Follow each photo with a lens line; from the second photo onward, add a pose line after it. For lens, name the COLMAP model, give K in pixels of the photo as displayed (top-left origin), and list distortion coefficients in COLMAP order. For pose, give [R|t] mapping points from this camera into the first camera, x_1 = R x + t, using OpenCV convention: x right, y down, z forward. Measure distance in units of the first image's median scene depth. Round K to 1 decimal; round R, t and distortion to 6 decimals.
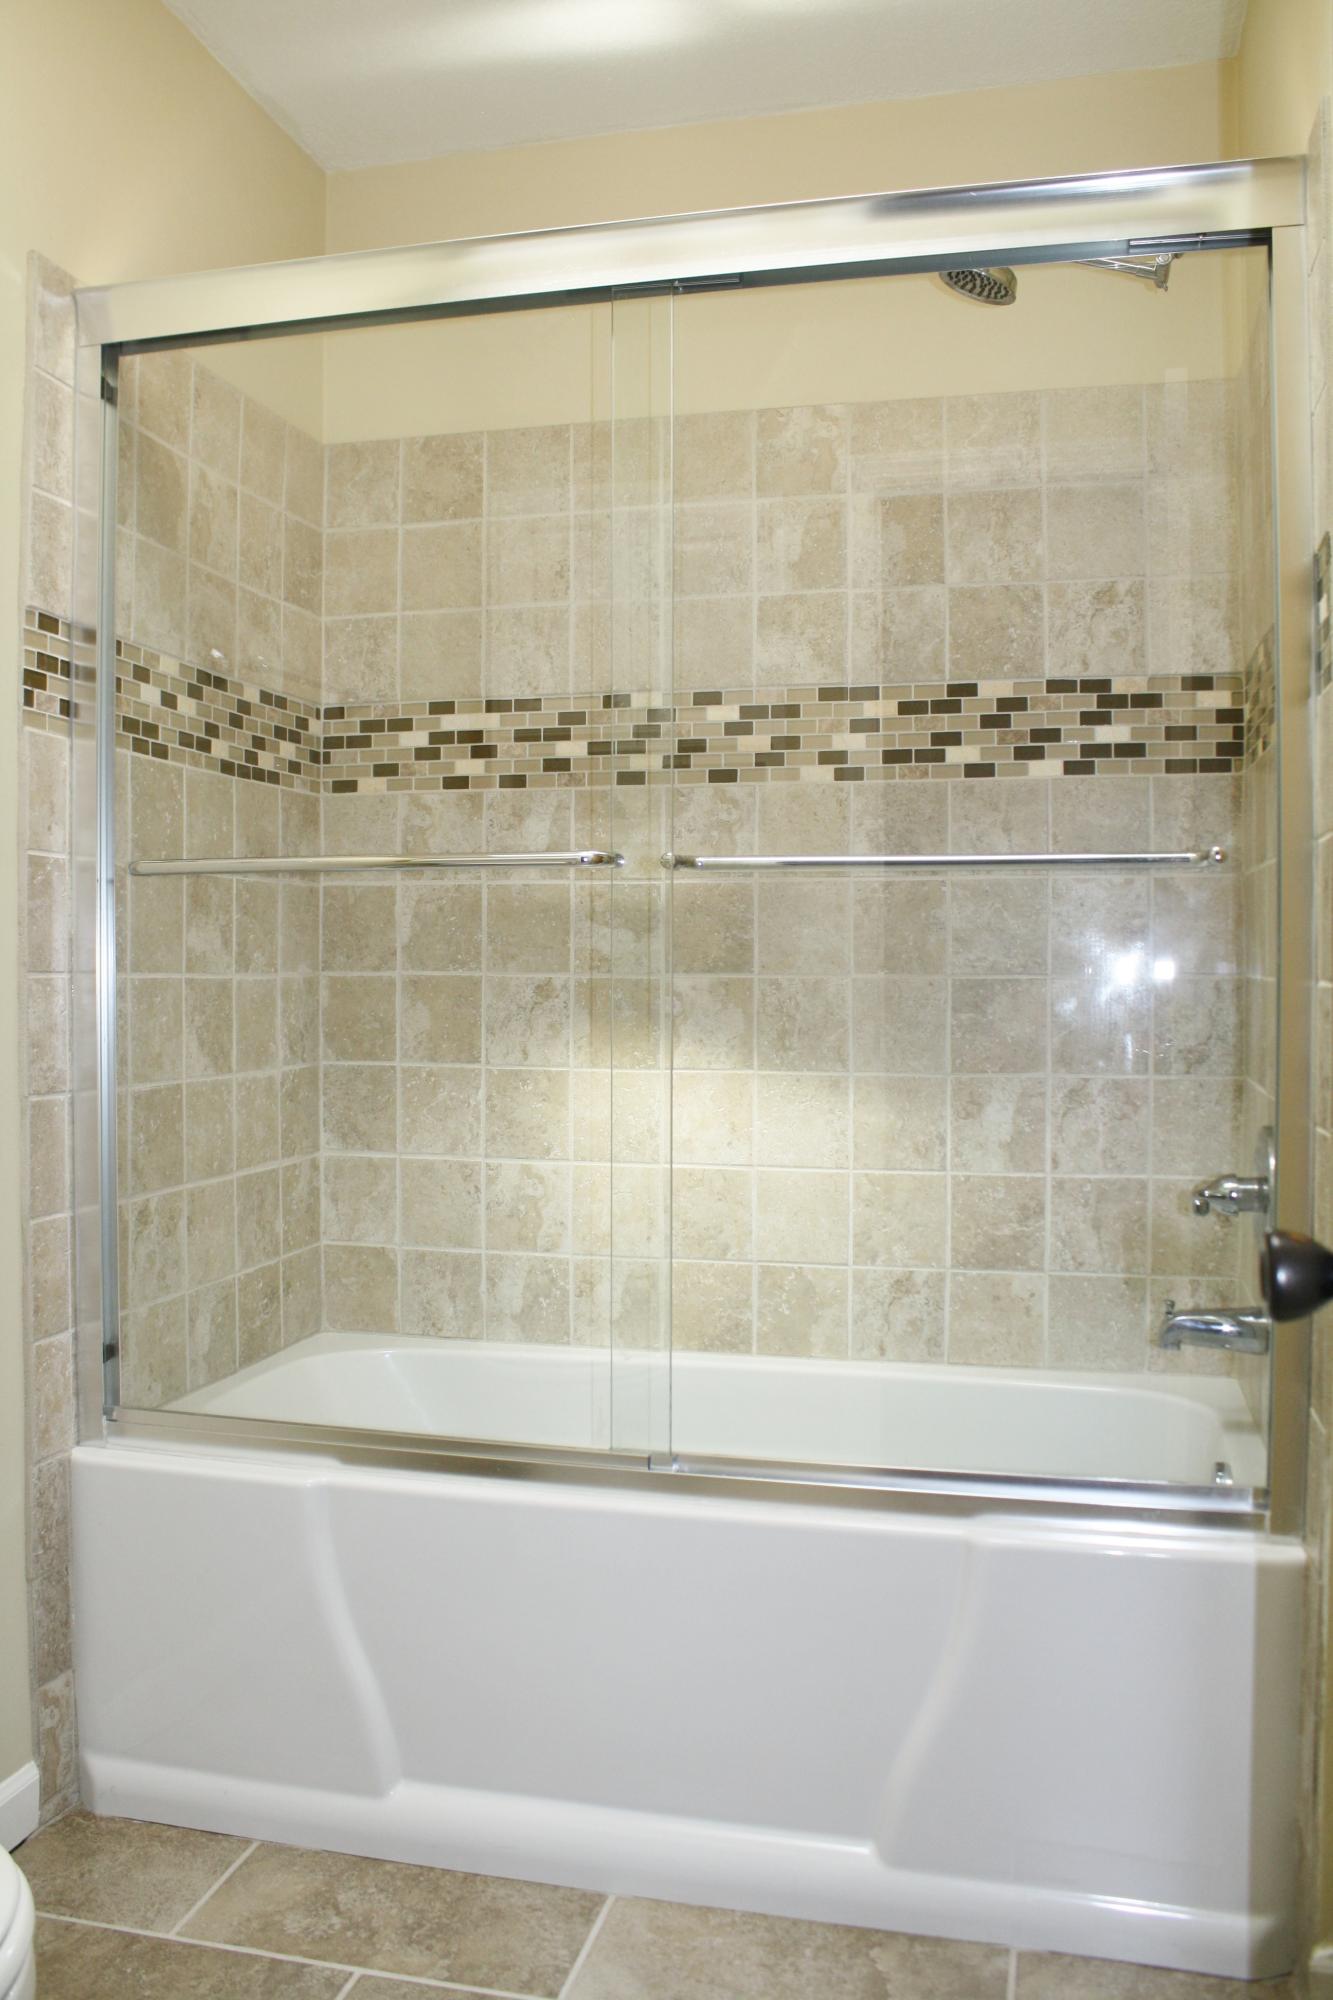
lens RADIAL K [[1678.2, 0, 660.4], [0, 1678.2, 969.9], [0, 0, 1]] dist [-0.148340, 0.126856]
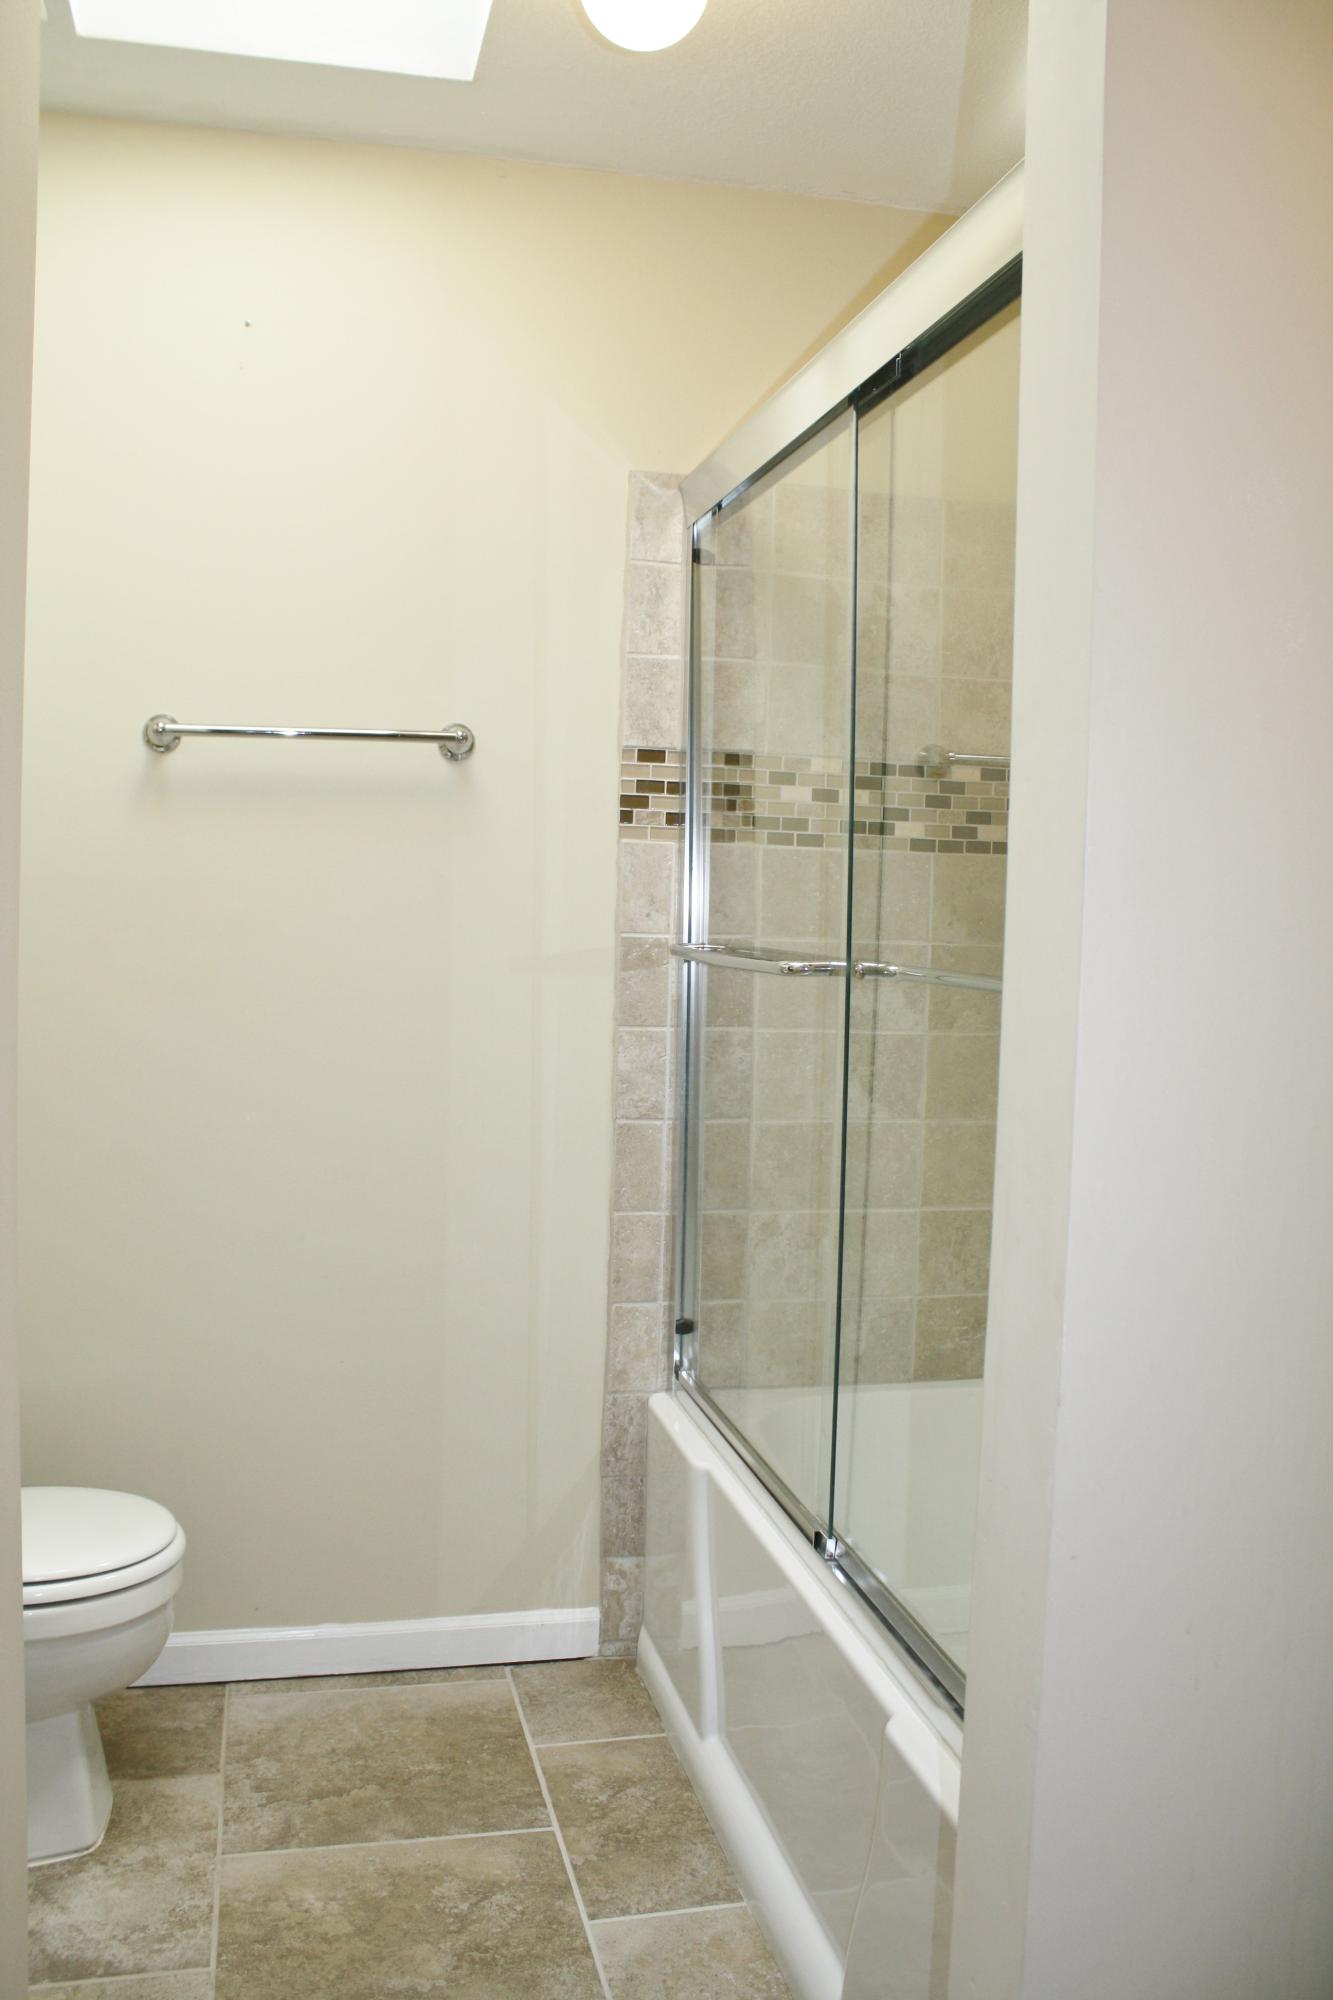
lens RADIAL K [[1678.2, 0, 665.7], [0, 1678.2, 999.4], [0, 0, 1]] dist [-0.148340, 0.126856]
pose [[0.454079, 0.058339, -0.889050, 0.811798], [-0.026028, 0.998297, 0.052214, -0.089025], [0.890581, -0.000570, 0.454824, 0.412129]]
